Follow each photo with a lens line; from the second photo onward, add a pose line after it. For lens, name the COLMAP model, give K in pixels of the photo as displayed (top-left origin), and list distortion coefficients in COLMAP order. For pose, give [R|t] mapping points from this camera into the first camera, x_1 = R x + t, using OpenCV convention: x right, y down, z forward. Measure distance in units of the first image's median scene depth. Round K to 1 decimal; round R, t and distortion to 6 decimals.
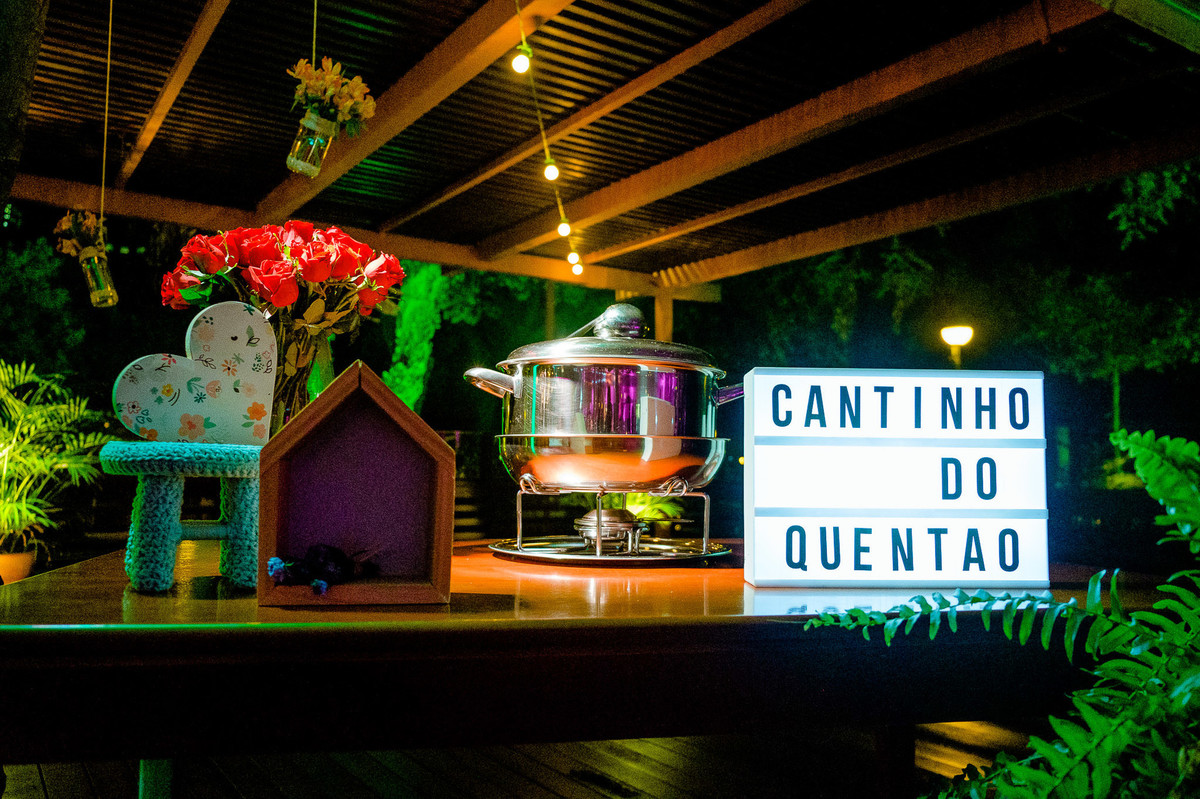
lens RADIAL K [[943.5, 0, 600.0], [0, 943.5, 399.5], [0, 0, 1]] dist [-0.004414, -0.002656]
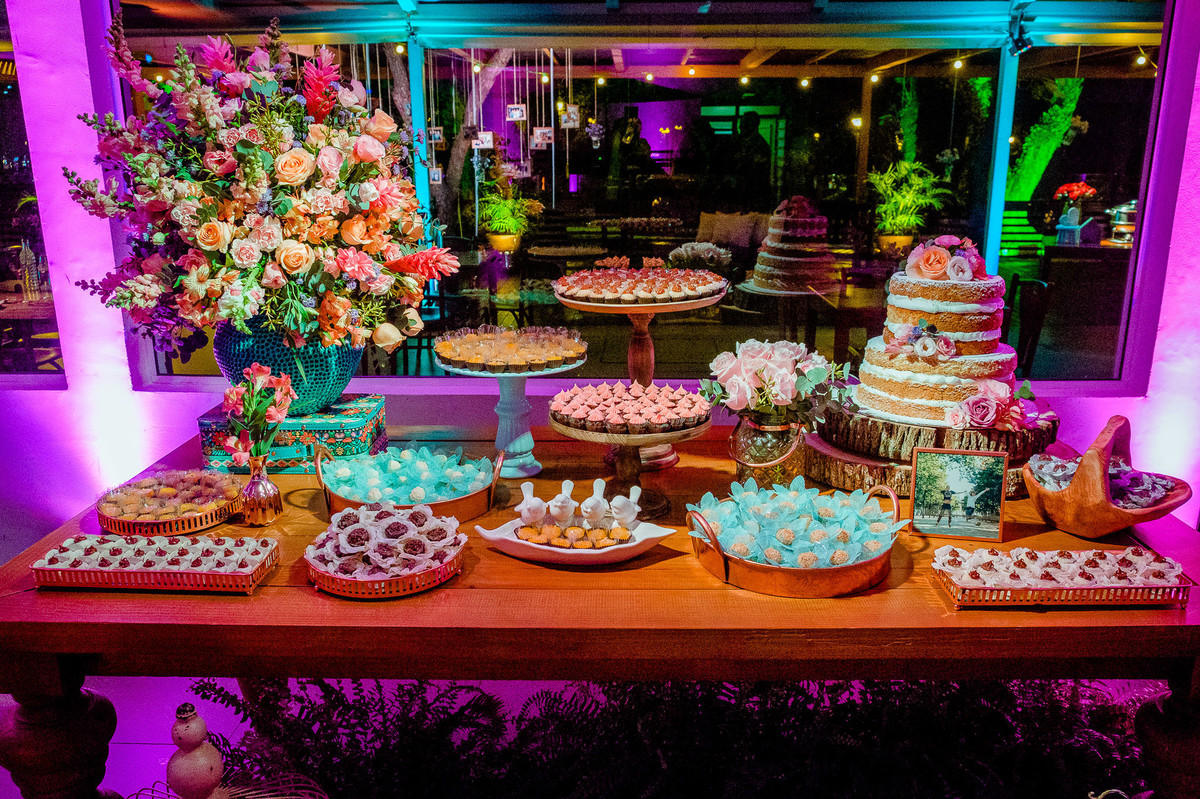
lens RADIAL K [[943.5, 0, 600.0], [0, 943.5, 399.5], [0, 0, 1]] dist [-0.004414, -0.002656]
pose [[0.817555, 0.129530, -0.561094, 0.211780], [0.061246, 0.949288, 0.308384, -0.263540], [0.572585, -0.286485, 0.768162, -1.638322]]
